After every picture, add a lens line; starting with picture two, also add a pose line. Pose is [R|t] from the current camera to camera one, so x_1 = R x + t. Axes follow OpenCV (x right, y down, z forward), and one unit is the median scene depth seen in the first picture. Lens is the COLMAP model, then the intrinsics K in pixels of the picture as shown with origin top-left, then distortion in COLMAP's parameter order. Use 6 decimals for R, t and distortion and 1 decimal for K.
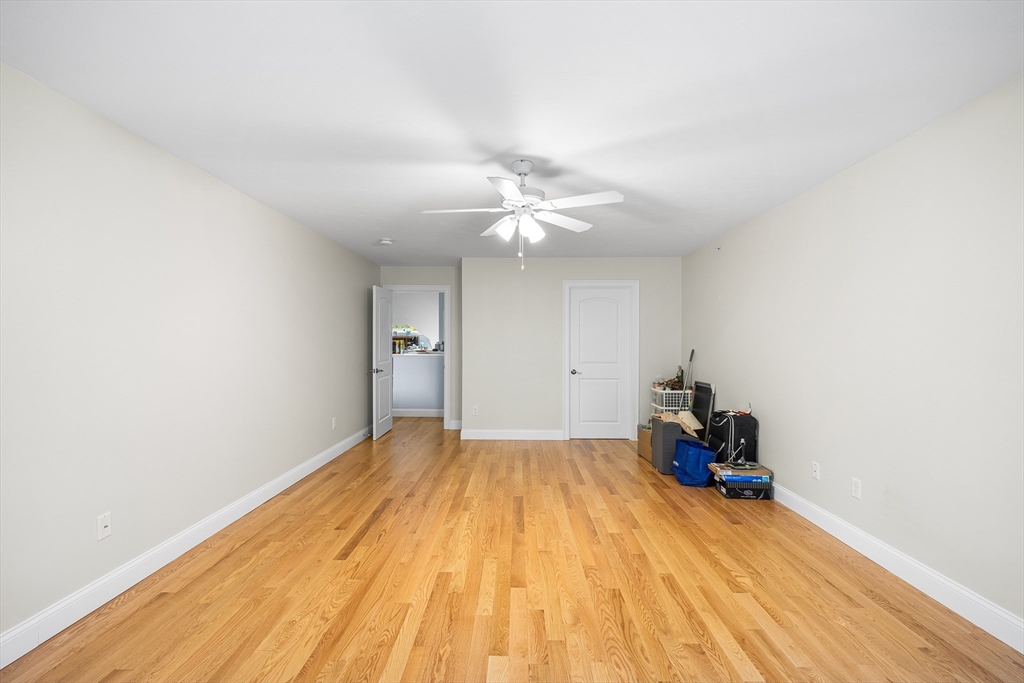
lens RADIAL K [[466.5, 0, 512.9], [0, 466.5, 342.1], [0, 0, 1]] dist [0.002567, -0.002271]
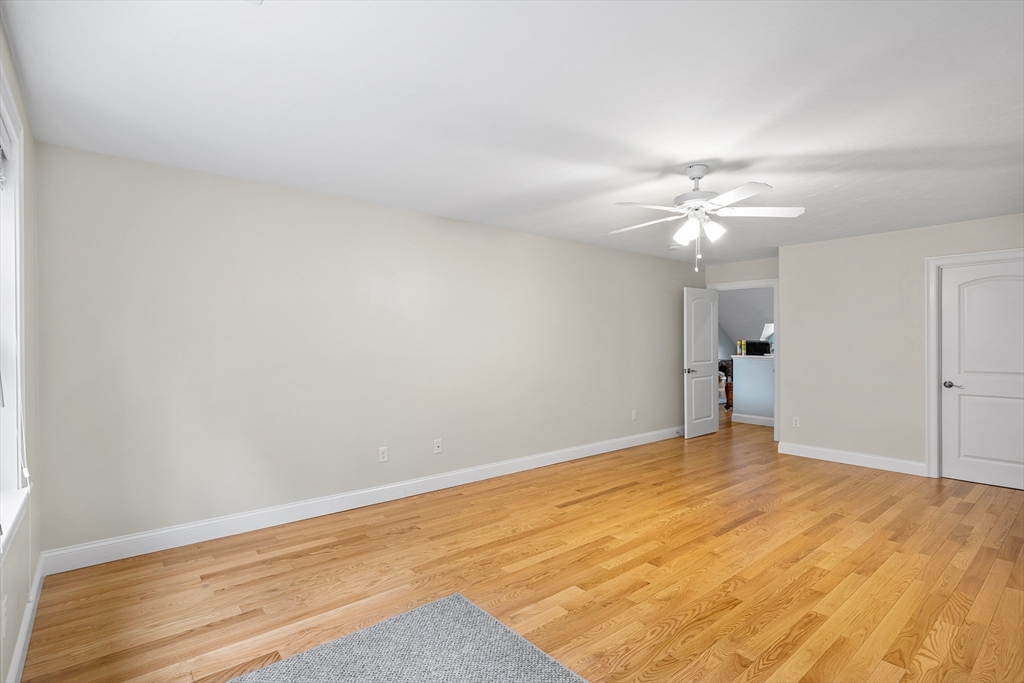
lens RADIAL K [[503.8, 0, 503.8], [0, 503.8, 342.0], [0, 0, 1]] dist [-0.000844, -0.002751]
pose [[0.641915, -0.001539, -0.766774, 0.573031], [-0.000345, 0.999997, -0.002296, 0.001536], [0.766776, 0.001738, 0.641913, -0.028705]]
